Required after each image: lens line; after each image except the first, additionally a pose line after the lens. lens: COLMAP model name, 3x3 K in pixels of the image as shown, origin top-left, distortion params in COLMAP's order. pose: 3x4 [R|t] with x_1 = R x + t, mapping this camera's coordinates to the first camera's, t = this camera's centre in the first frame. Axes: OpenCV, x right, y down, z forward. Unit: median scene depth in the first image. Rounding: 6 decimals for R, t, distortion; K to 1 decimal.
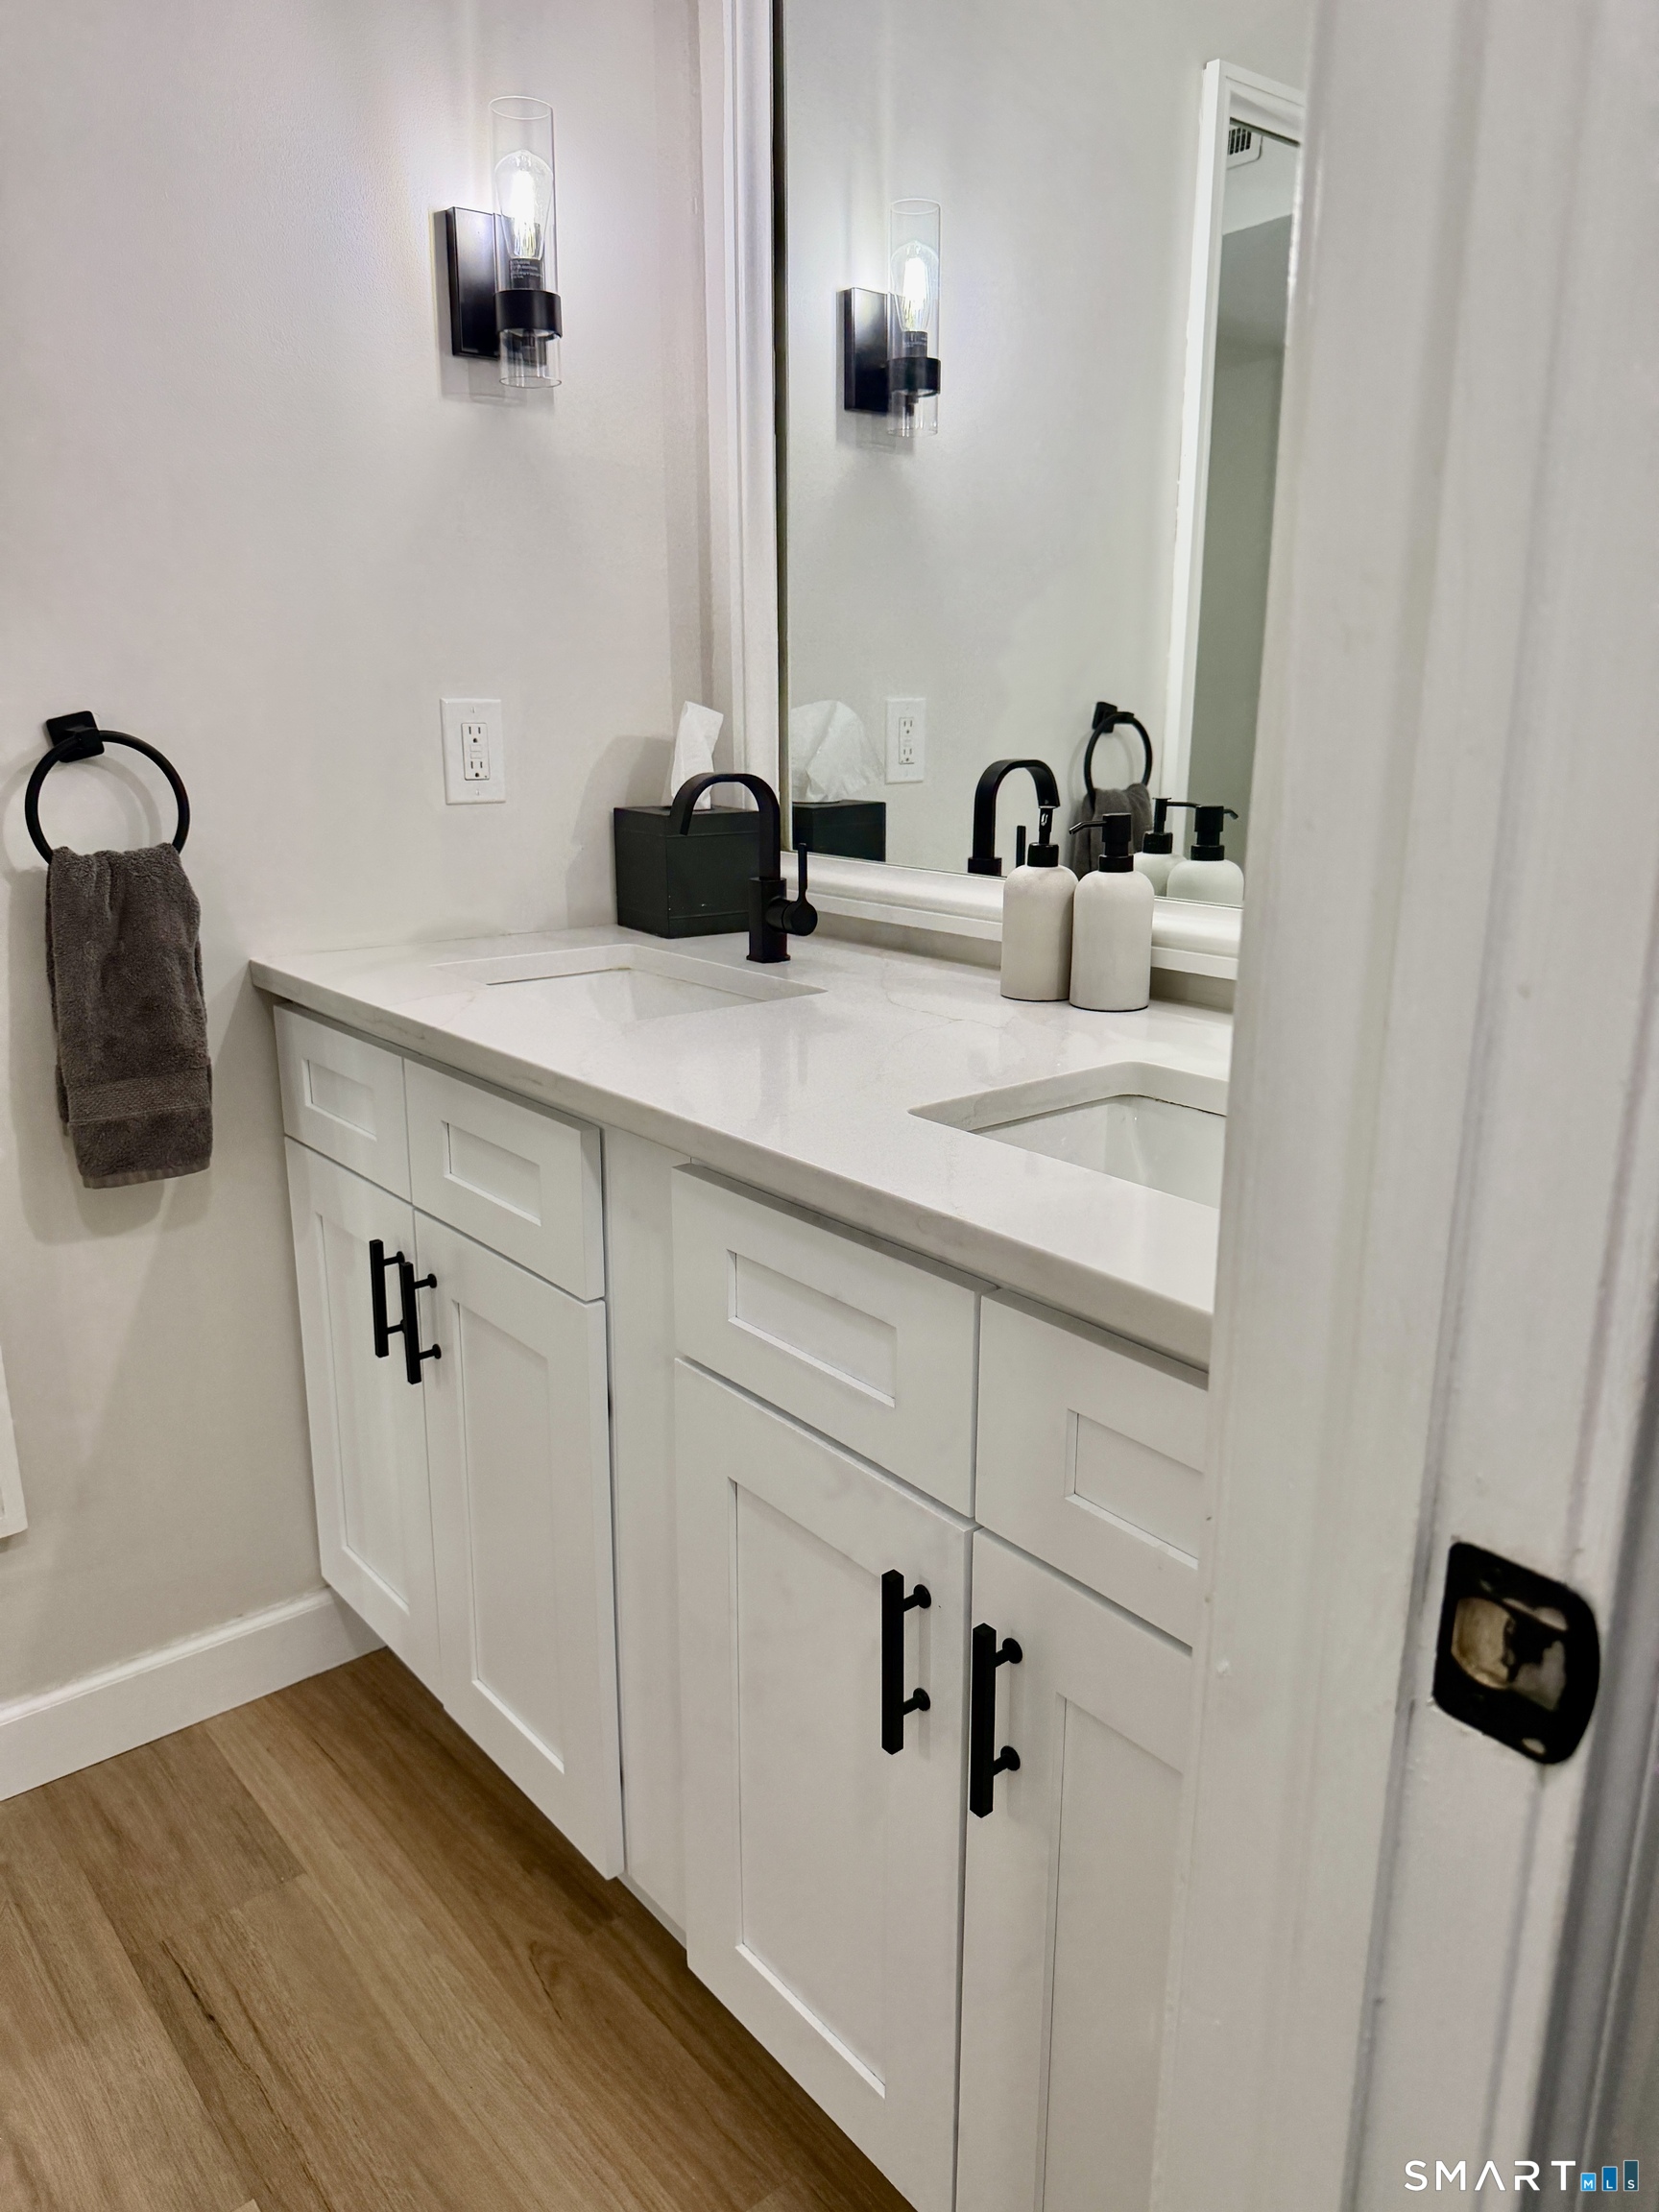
lens RADIAL K [[1543.1, 0, 835.0], [0, 1543.1, 1109.2], [0, 0, 1]] dist [0.069416, -0.085895]
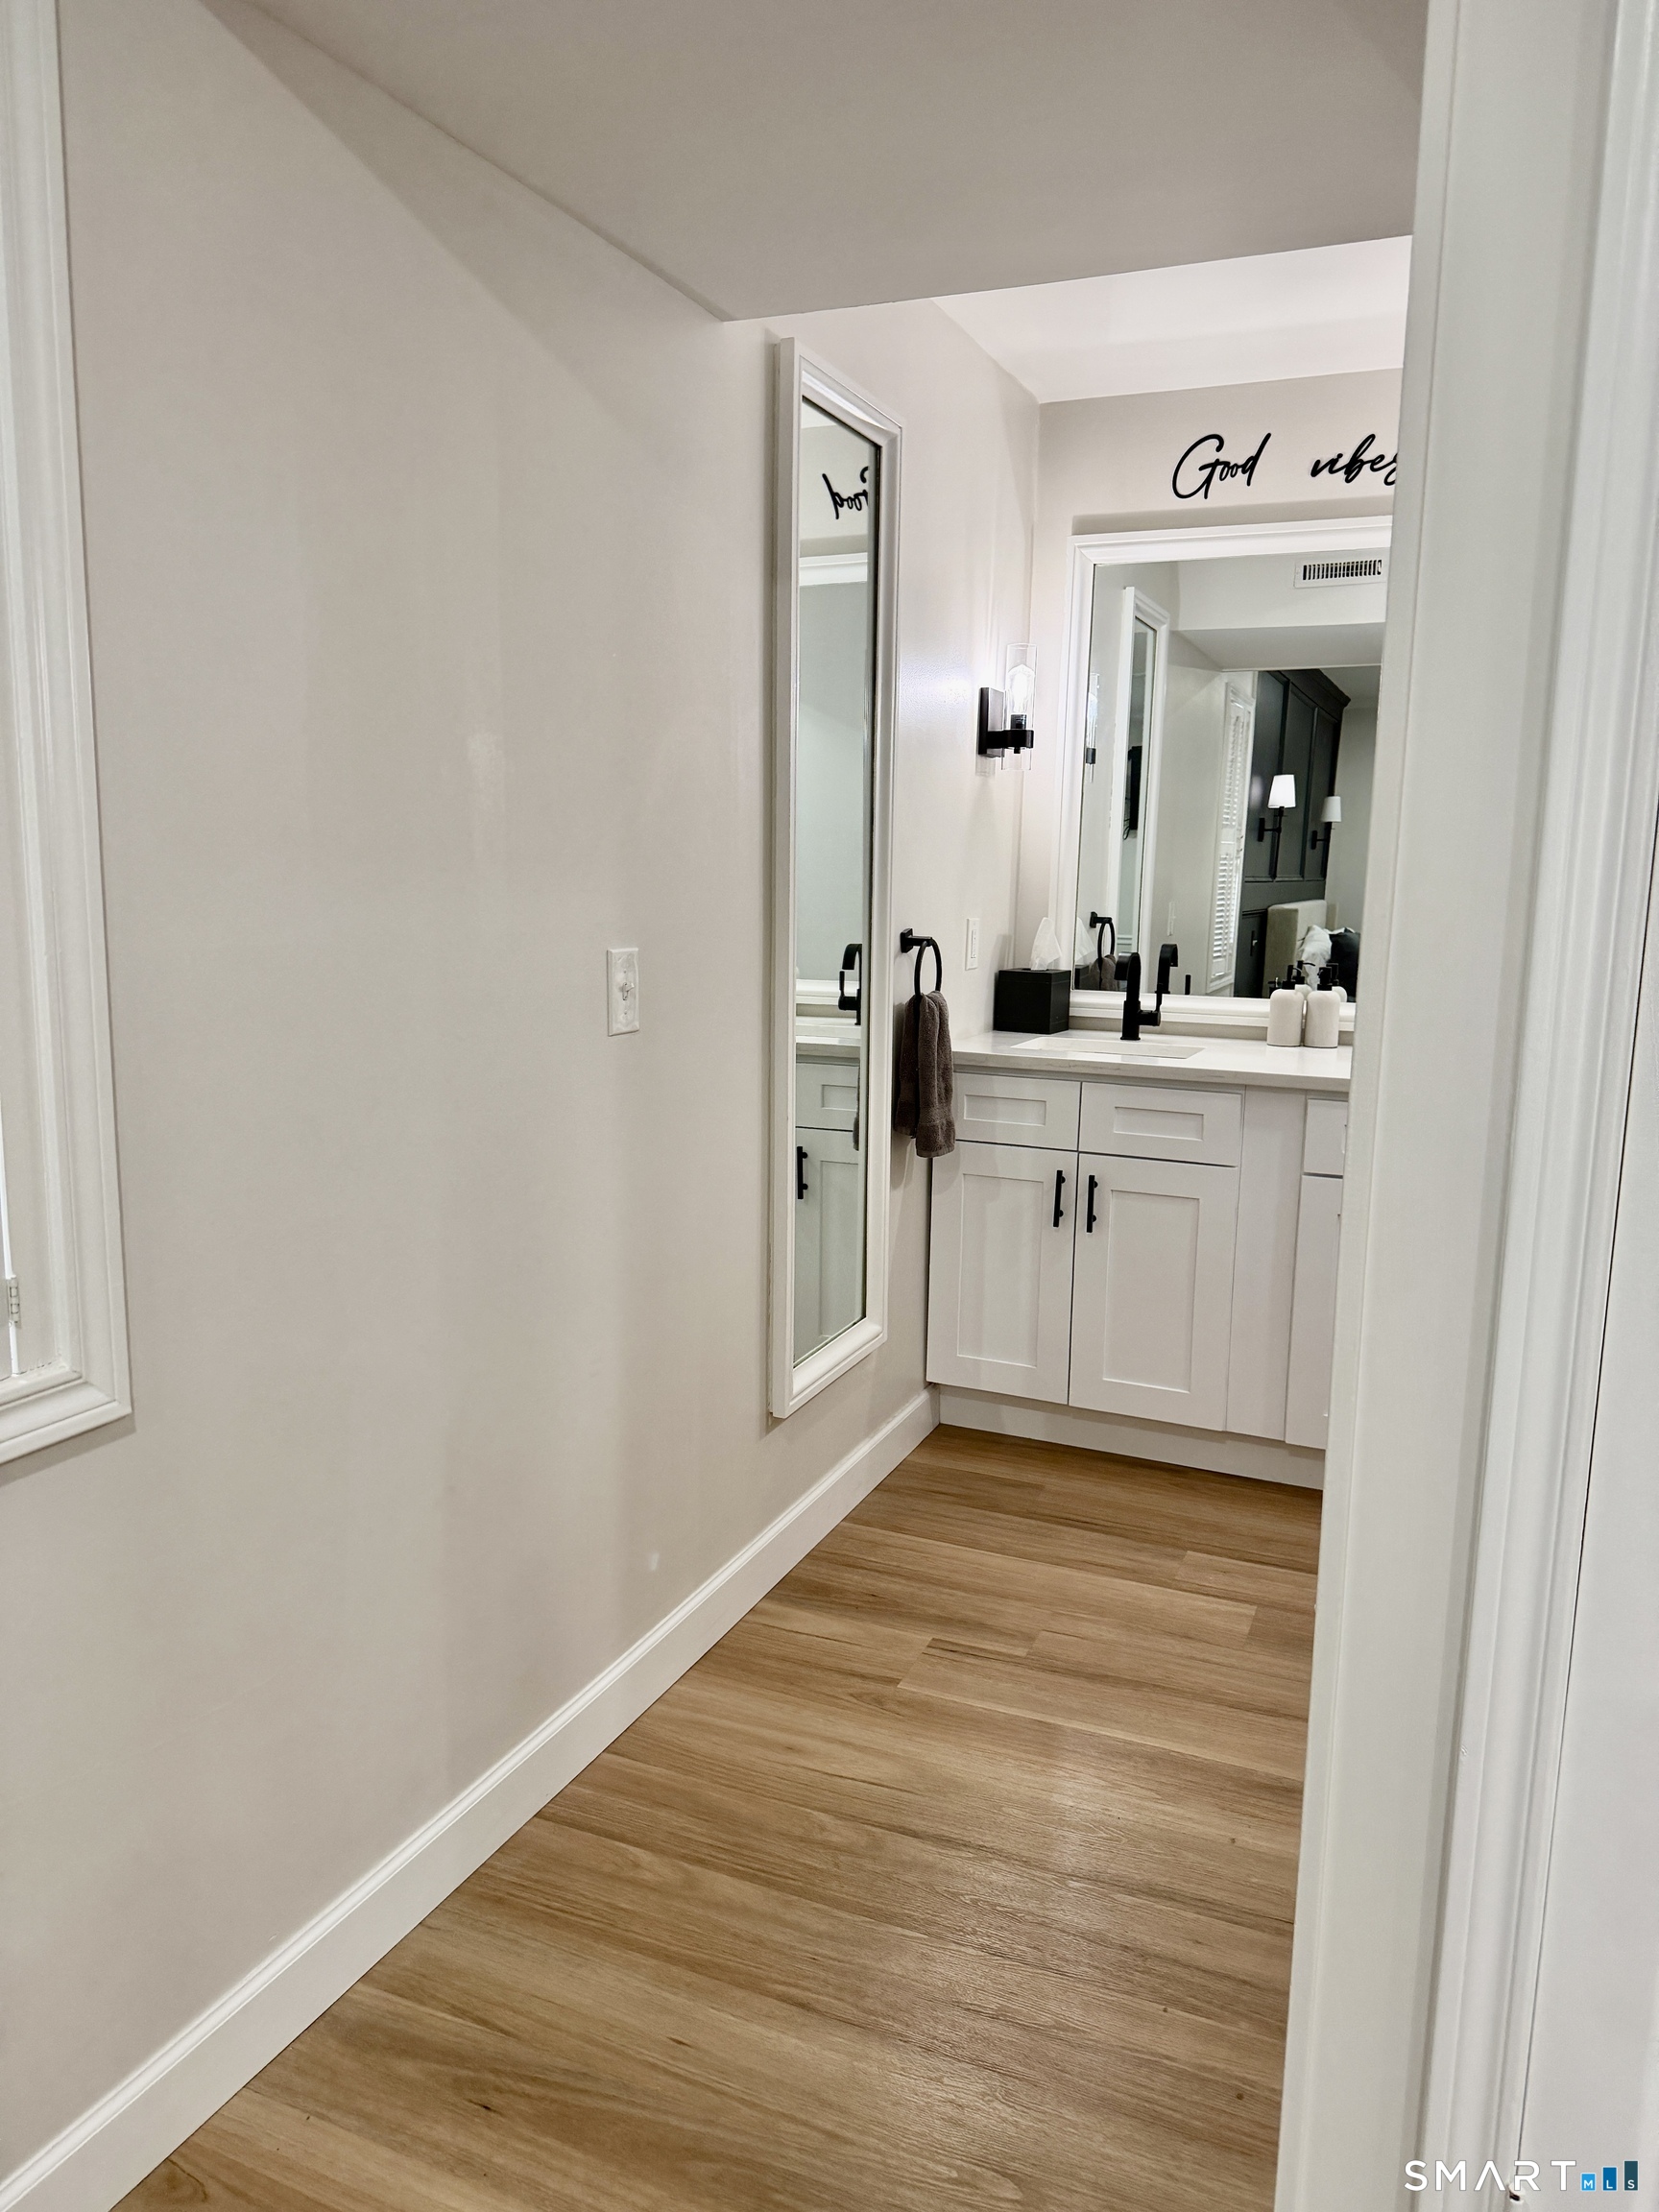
lens RADIAL K [[1543.1, 0, 832.0], [0, 1543.1, 1106.4], [0, 0, 1]] dist [0.069416, -0.085895]
pose [[0.897385, -0.050236, 0.438380, -1.425057], [0.096614, 0.991761, -0.084124, 0.140006], [-0.430542, 0.117845, 0.894844, -0.727596]]
